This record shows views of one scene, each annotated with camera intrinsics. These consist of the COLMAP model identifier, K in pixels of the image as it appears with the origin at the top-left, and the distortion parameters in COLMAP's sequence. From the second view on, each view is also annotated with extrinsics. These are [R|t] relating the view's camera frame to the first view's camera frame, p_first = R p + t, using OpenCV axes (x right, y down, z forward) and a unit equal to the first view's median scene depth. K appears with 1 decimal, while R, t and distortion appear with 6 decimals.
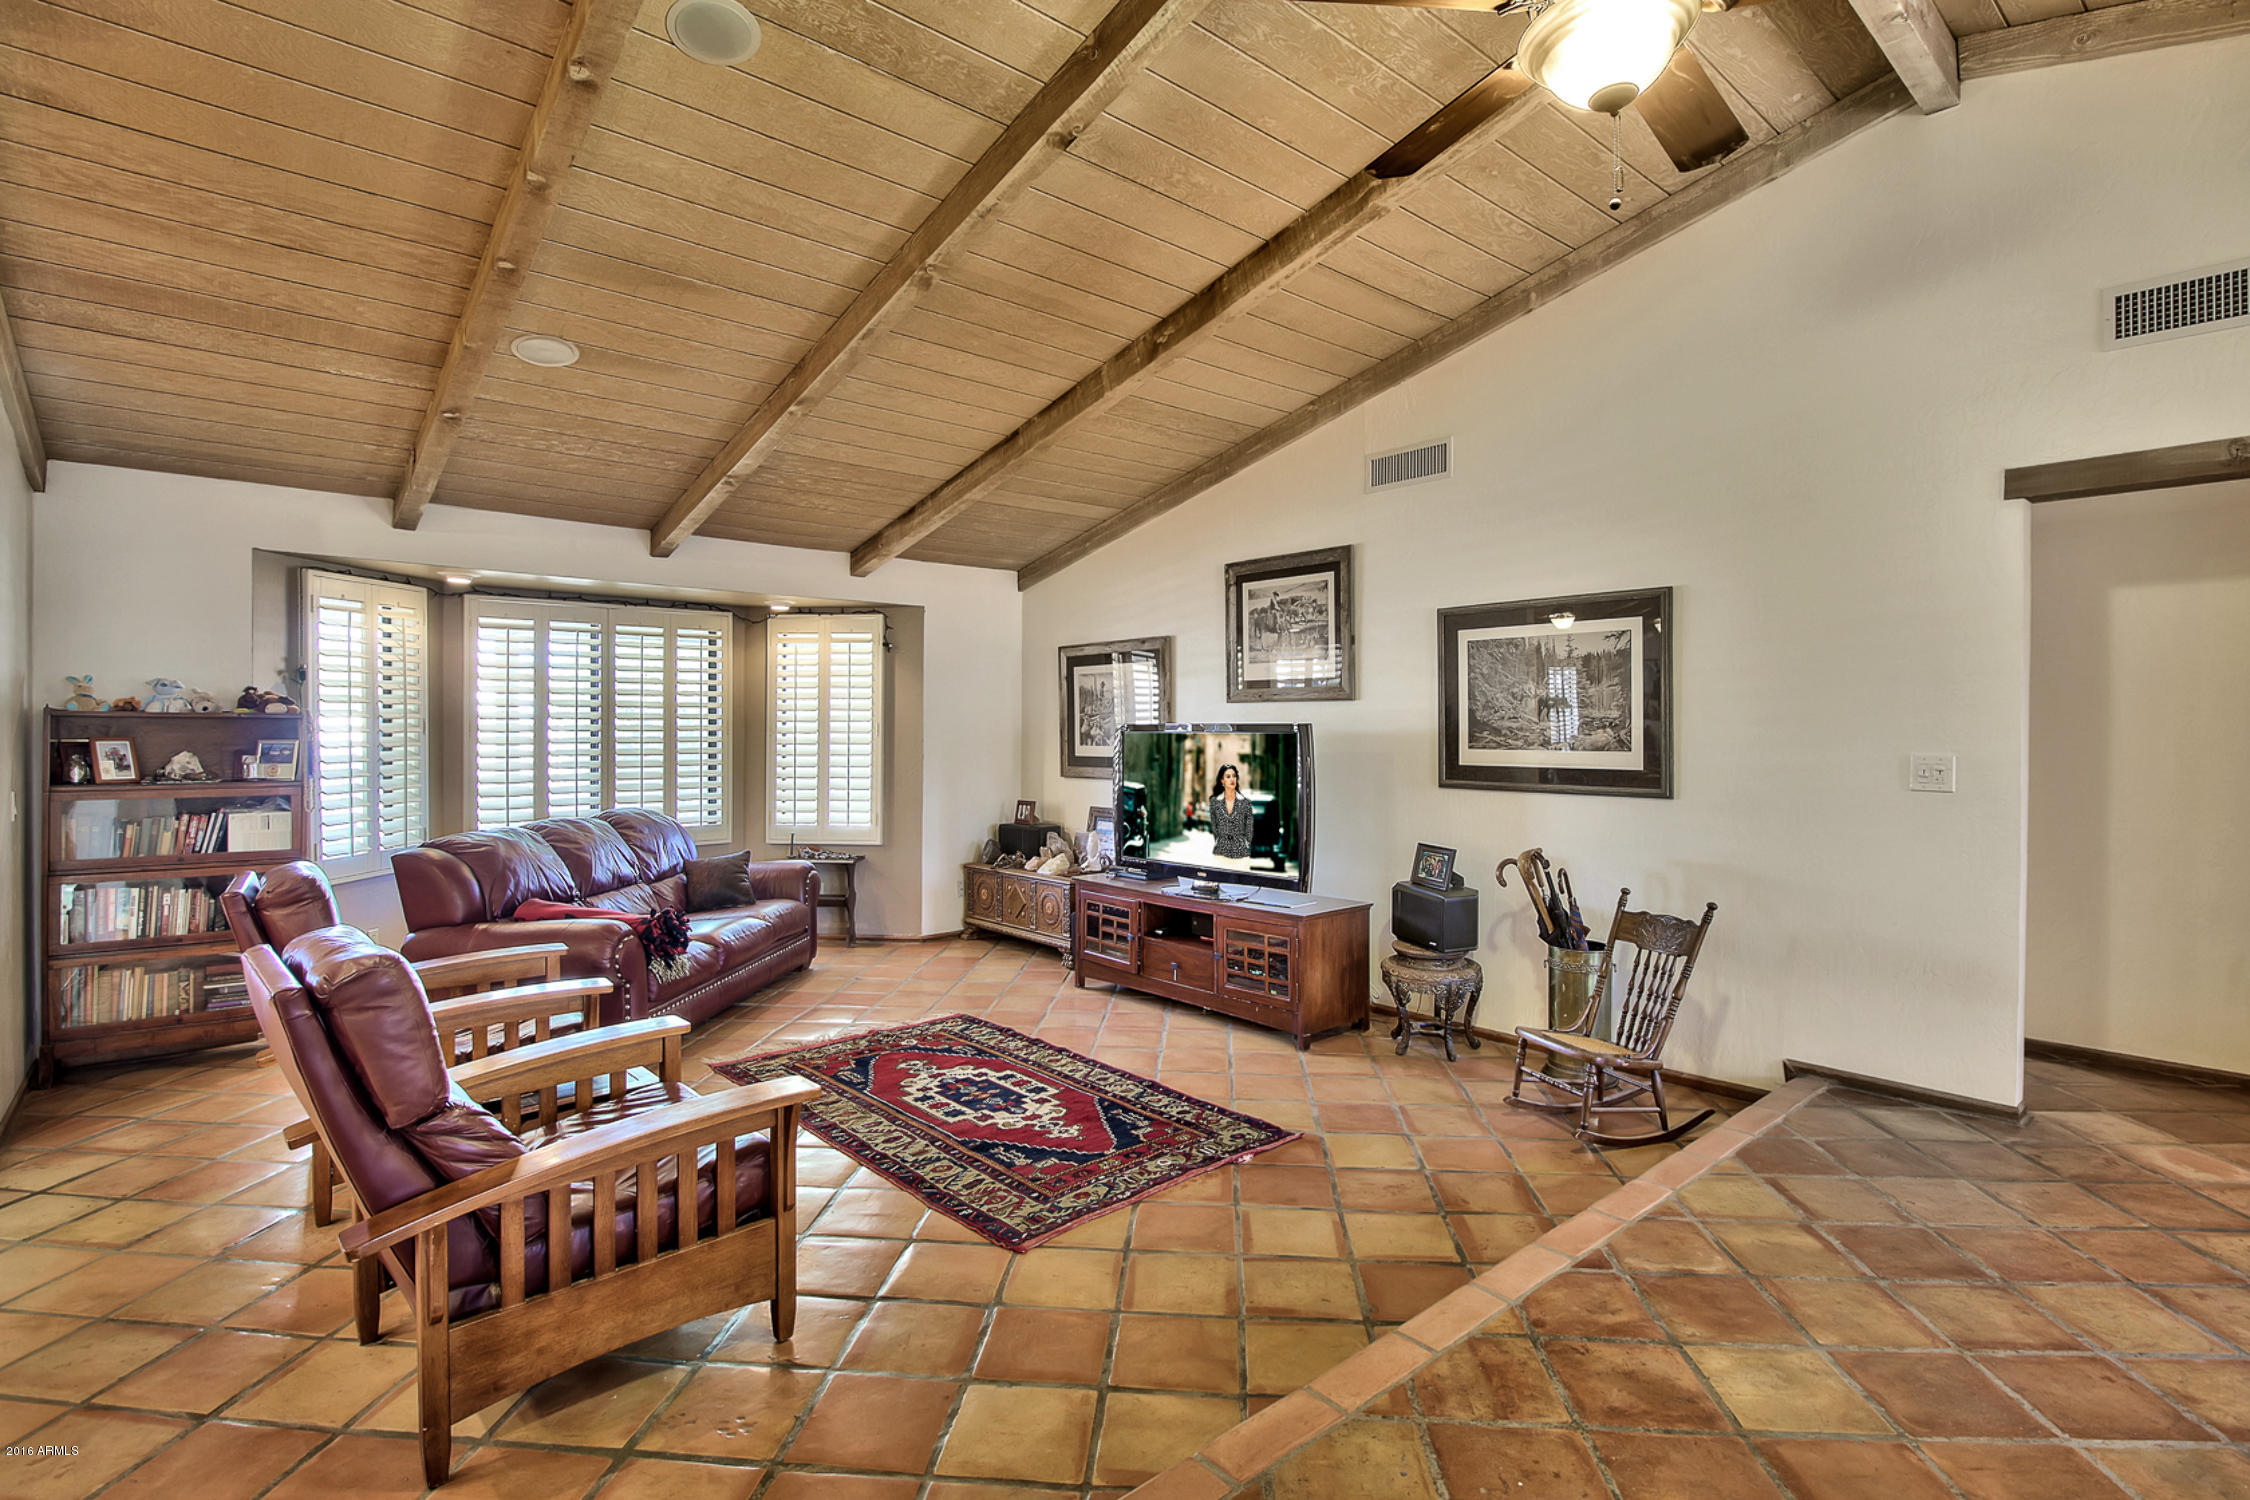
lens RADIAL K [[1068.2, 0, 1121.9], [0, 1068.2, 696.7], [0, 0, 1]] dist [-0.000637, -0.016669]
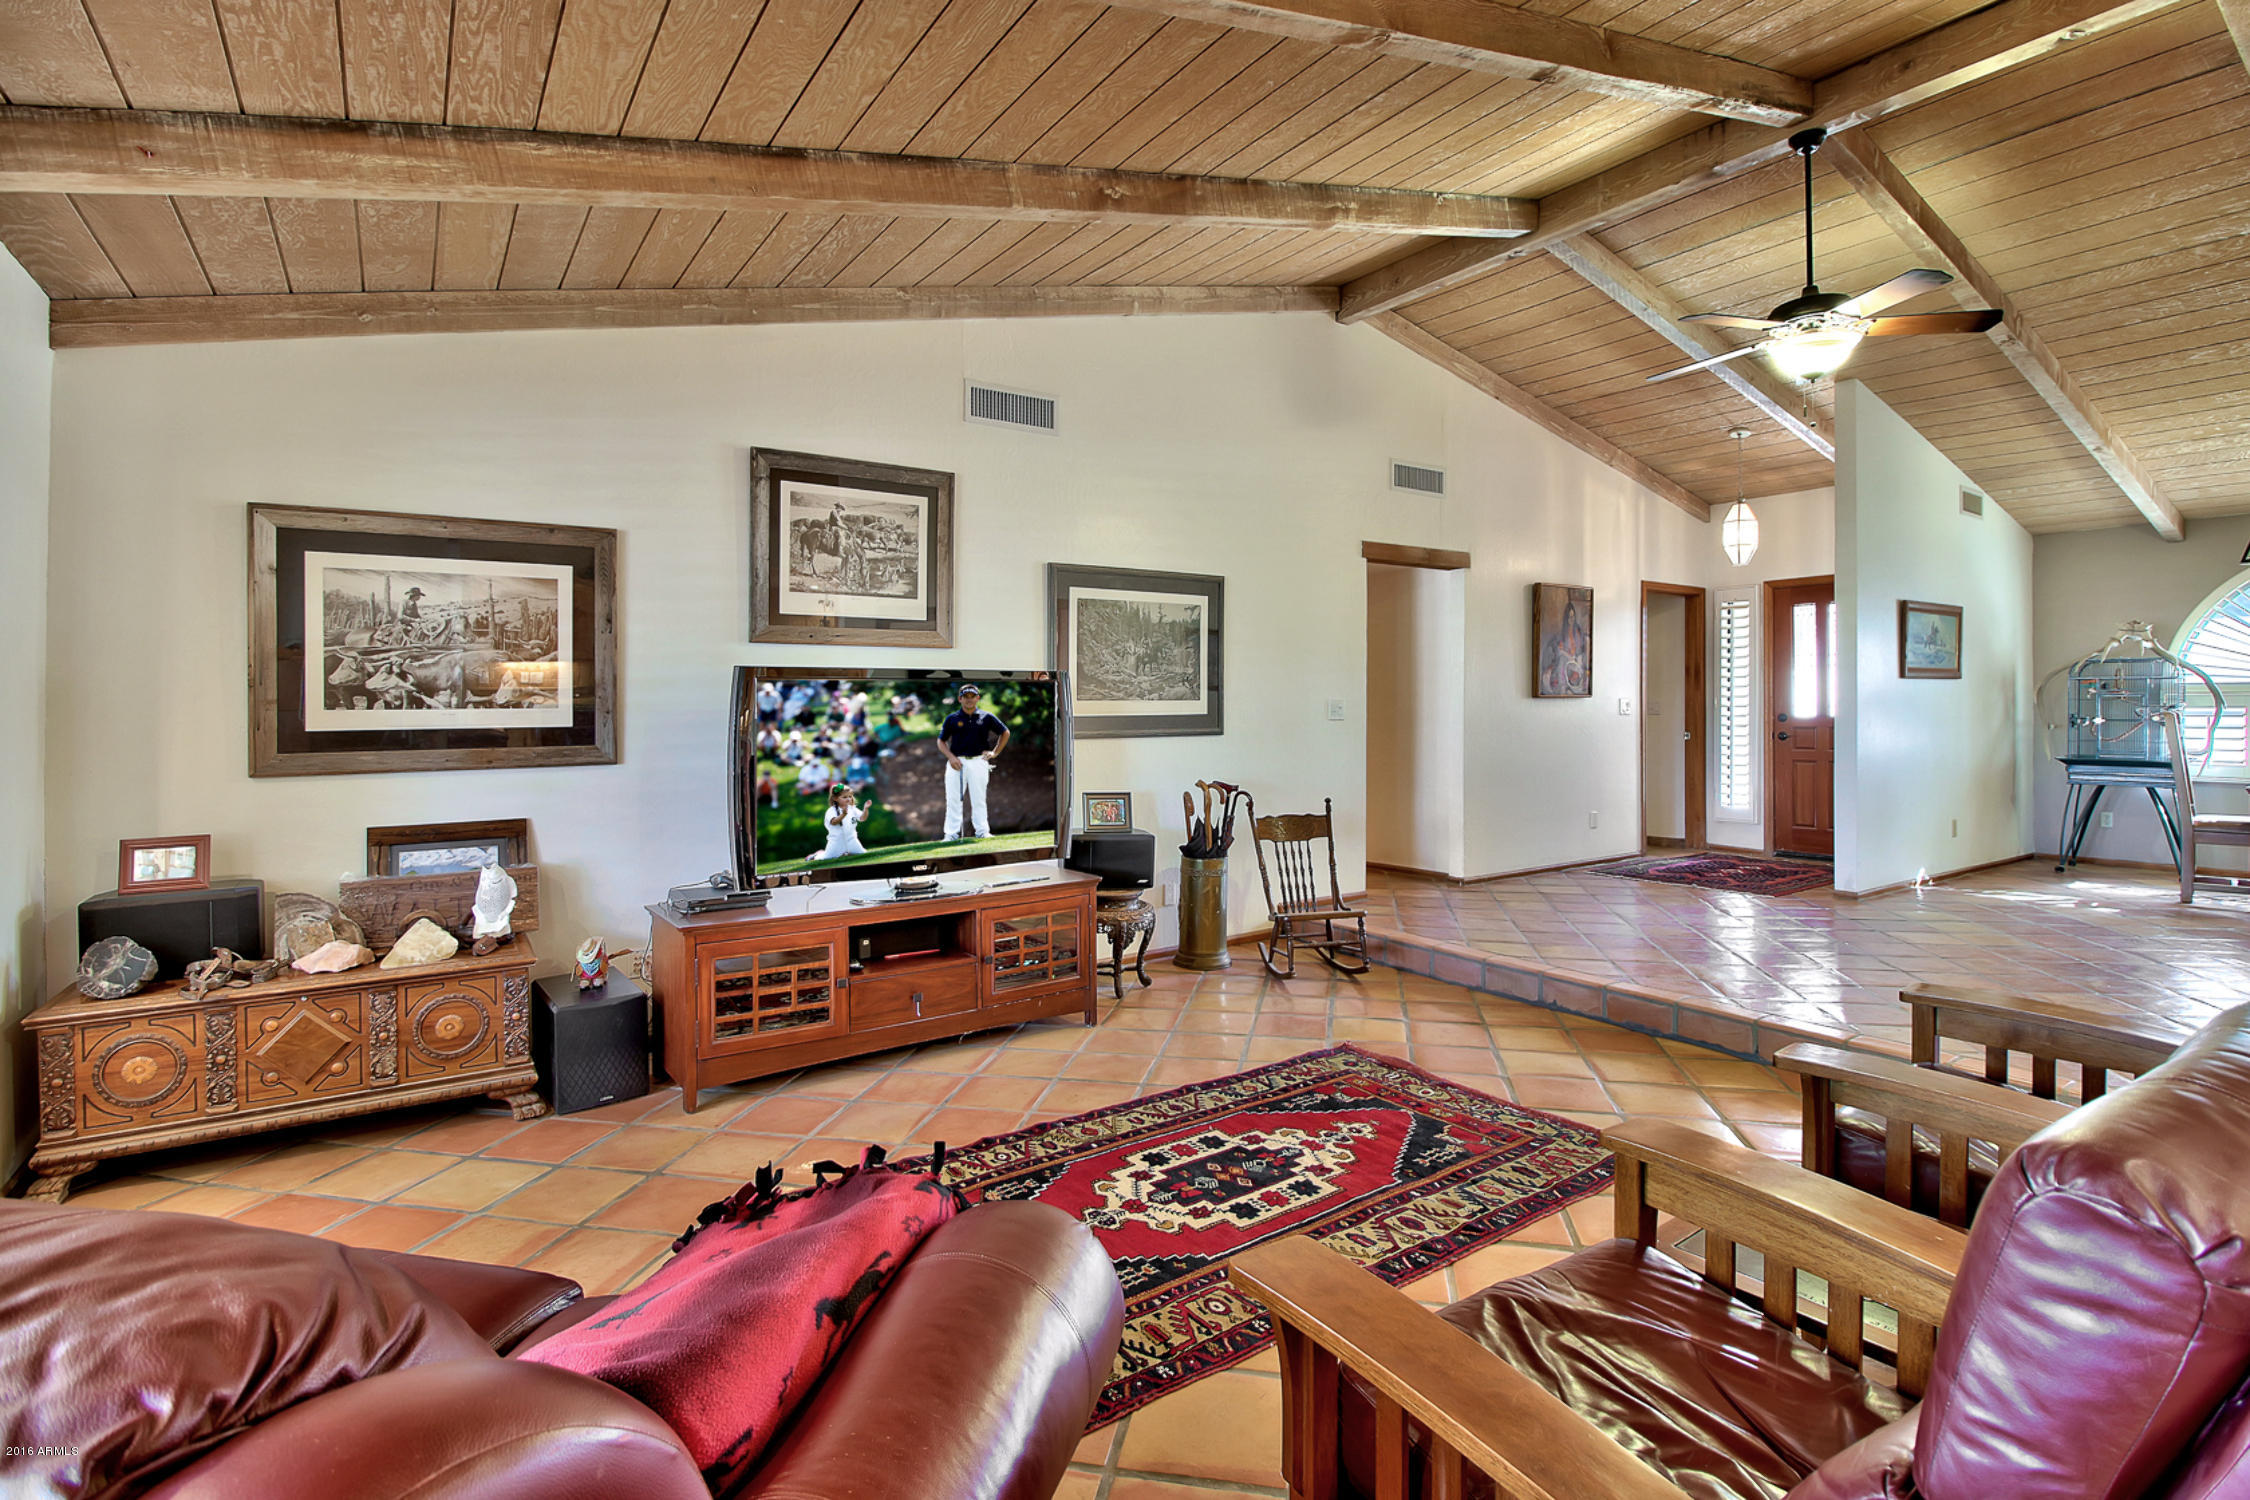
lens RADIAL K [[1068.2, 0, 1121.9], [0, 1068.2, 696.7], [0, 0, 1]] dist [-0.000637, -0.016669]
pose [[0.114790, 0.011637, 0.993322, -0.807241], [-0.018382, 0.999785, -0.009589, 0.061130], [-0.993220, -0.017158, 0.114980, 0.946926]]
